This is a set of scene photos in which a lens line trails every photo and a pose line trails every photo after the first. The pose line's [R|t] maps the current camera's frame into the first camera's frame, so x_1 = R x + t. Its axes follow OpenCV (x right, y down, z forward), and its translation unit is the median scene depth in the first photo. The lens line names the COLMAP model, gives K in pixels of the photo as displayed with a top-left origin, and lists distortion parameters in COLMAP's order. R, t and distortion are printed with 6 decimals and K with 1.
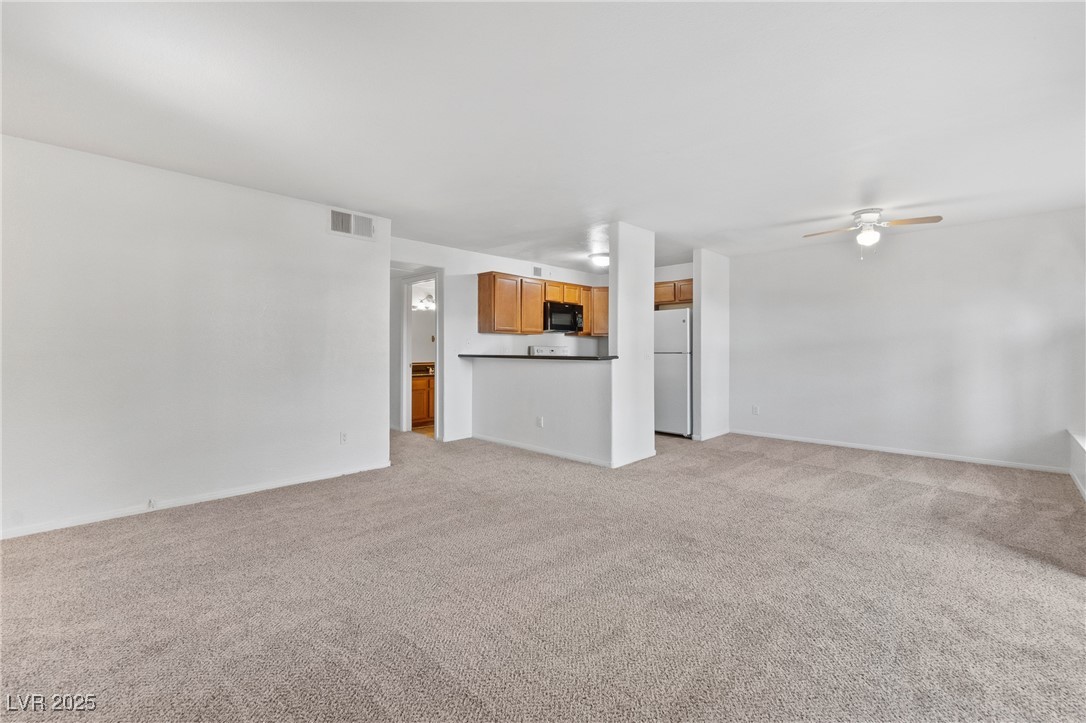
lens RADIAL K [[464.7, 0, 543.0], [0, 464.7, 361.5], [0, 0, 1]] dist [0.000277, -0.000236]
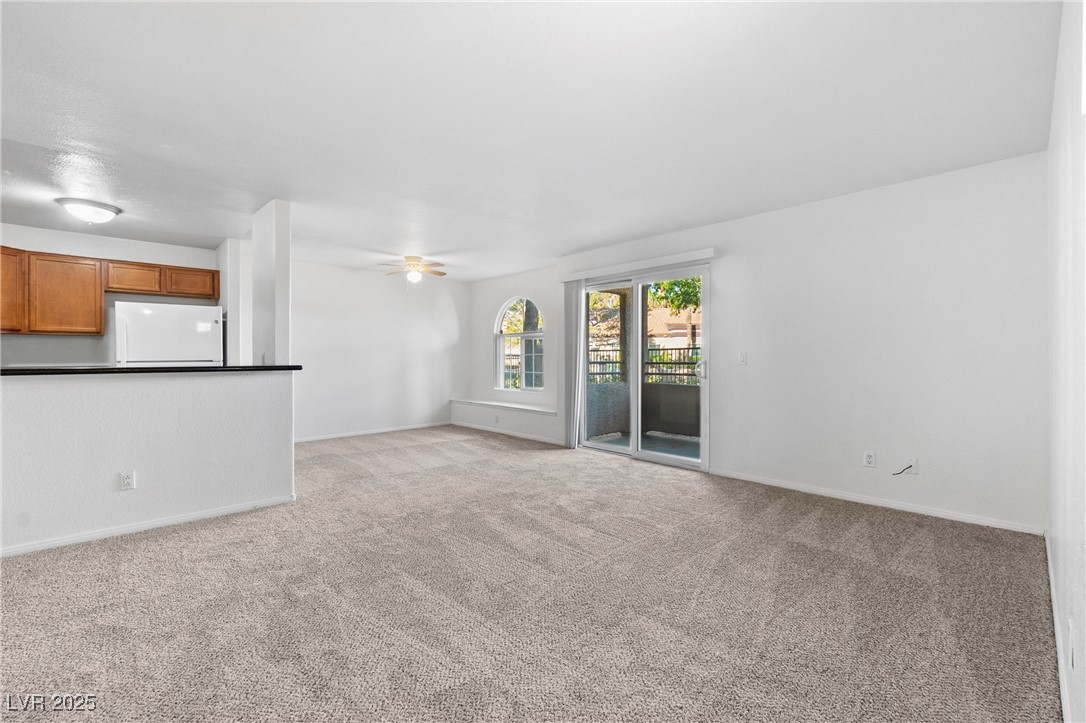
lens RADIAL K [[464.7, 0, 543.0], [0, 464.7, 361.5], [0, 0, 1]] dist [0.000277, -0.000236]
pose [[0.034755, -0.011640, 0.999328, -0.826860], [0.025728, 0.999611, 0.010748, -0.018682], [-0.999065, 0.025337, 0.035041, 0.659058]]
